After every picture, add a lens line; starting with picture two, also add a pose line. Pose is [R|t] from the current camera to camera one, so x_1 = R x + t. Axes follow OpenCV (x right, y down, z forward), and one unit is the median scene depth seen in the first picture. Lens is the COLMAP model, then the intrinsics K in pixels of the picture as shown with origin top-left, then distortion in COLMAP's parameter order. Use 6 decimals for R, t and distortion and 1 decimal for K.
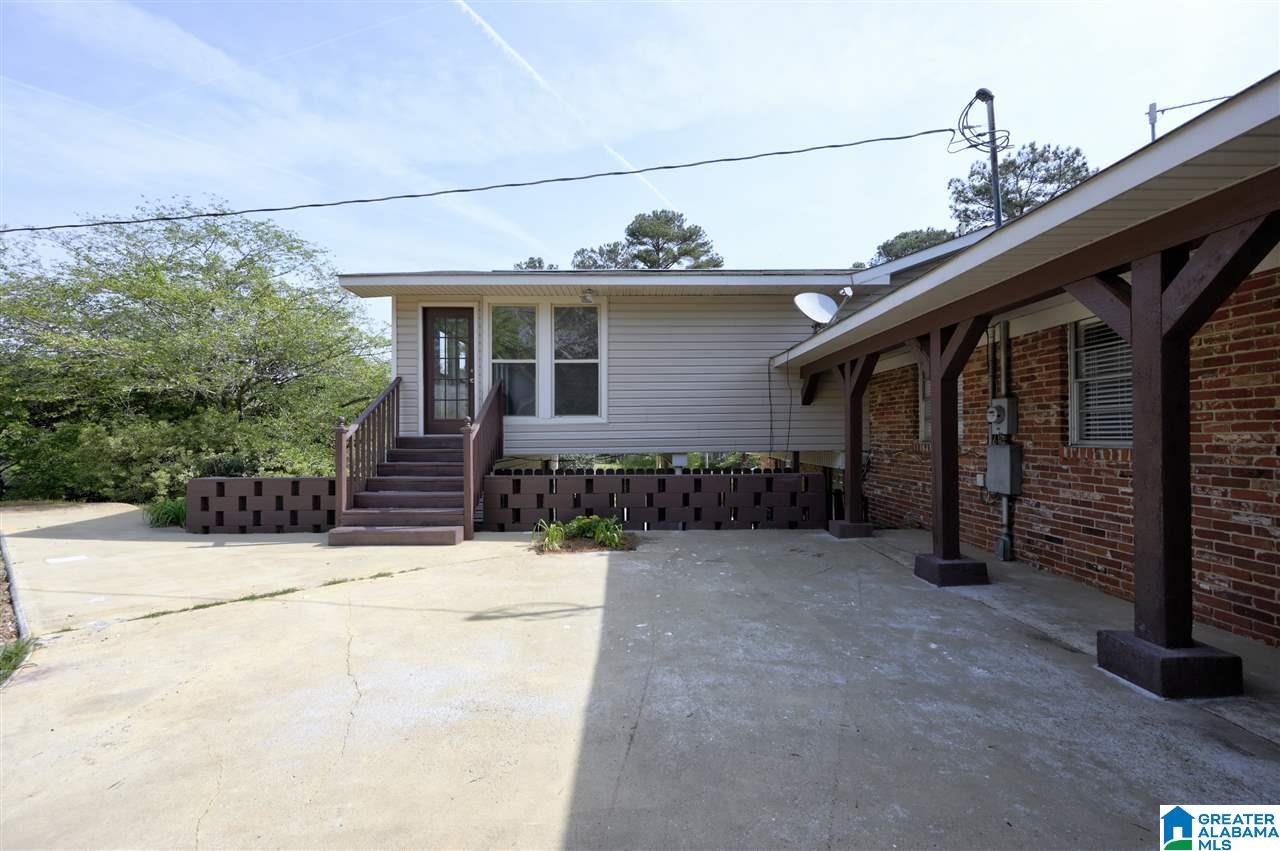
lens RADIAL K [[499.5, 0, 642.3], [0, 499.5, 434.7], [0, 0, 1]] dist [-0.000220, -0.000214]
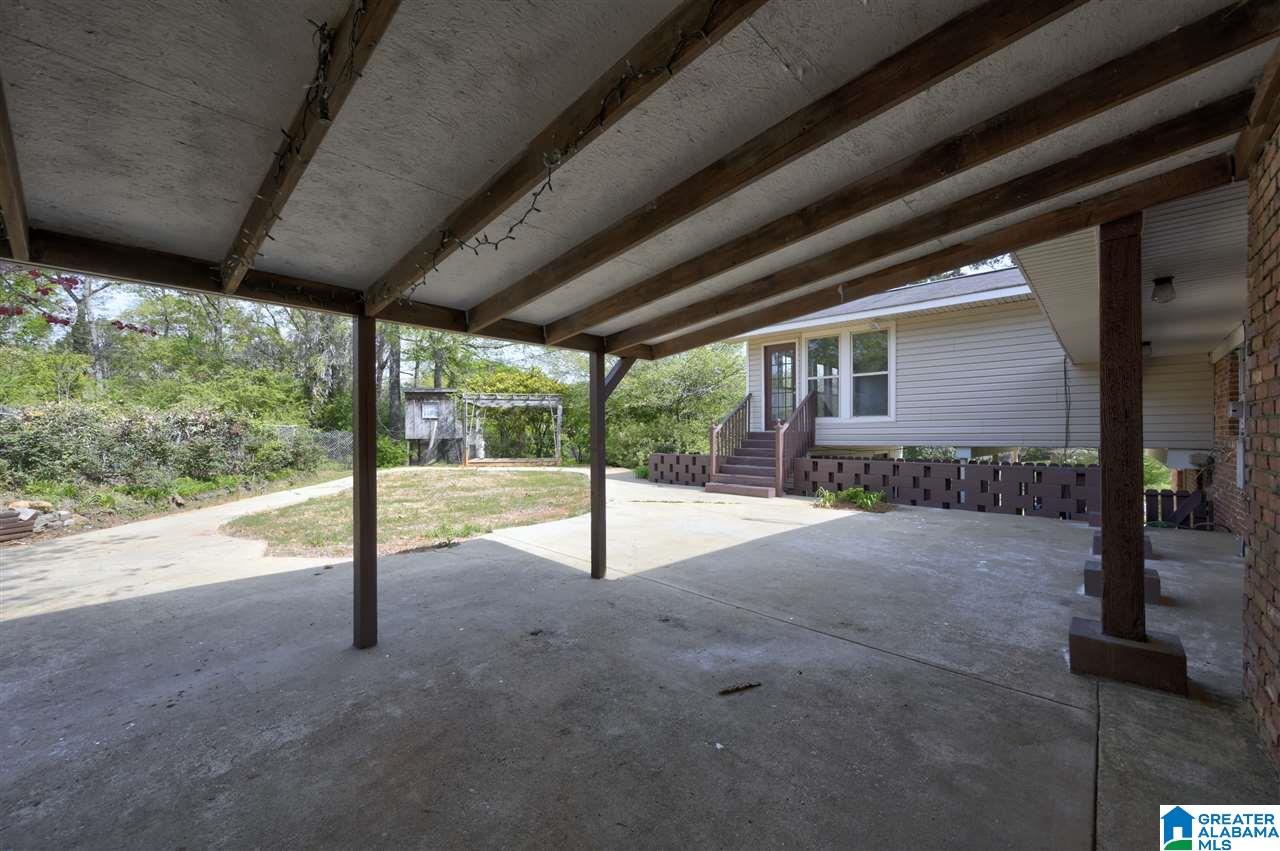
lens RADIAL K [[499.5, 0, 641.1], [0, 499.5, 431.3], [0, 0, 1]] dist [-0.000220, -0.000214]
pose [[0.716858, 0.001740, -0.697218, 0.406659], [-0.003341, 0.999994, -0.000939, 0.005591], [0.697212, 0.003002, 0.716859, -0.400179]]
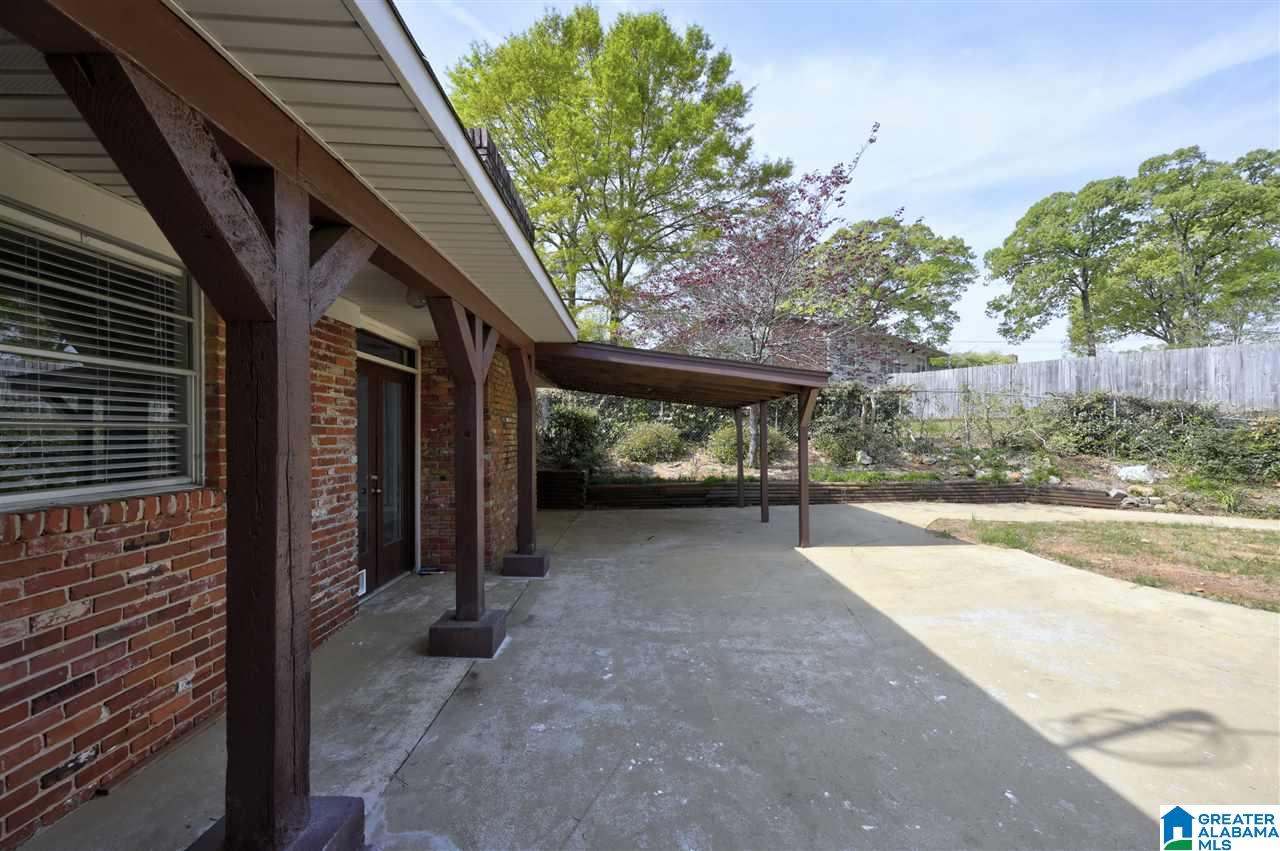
lens RADIAL K [[499.5, 0, 642.0], [0, 499.5, 431.3], [0, 0, 1]] dist [-0.000220, -0.000214]
pose [[-0.999888, 0.014609, 0.003196, 0.226770], [0.014581, 0.999858, -0.008403, -0.018605], [-0.003319, -0.008356, -0.999960, 0.880705]]
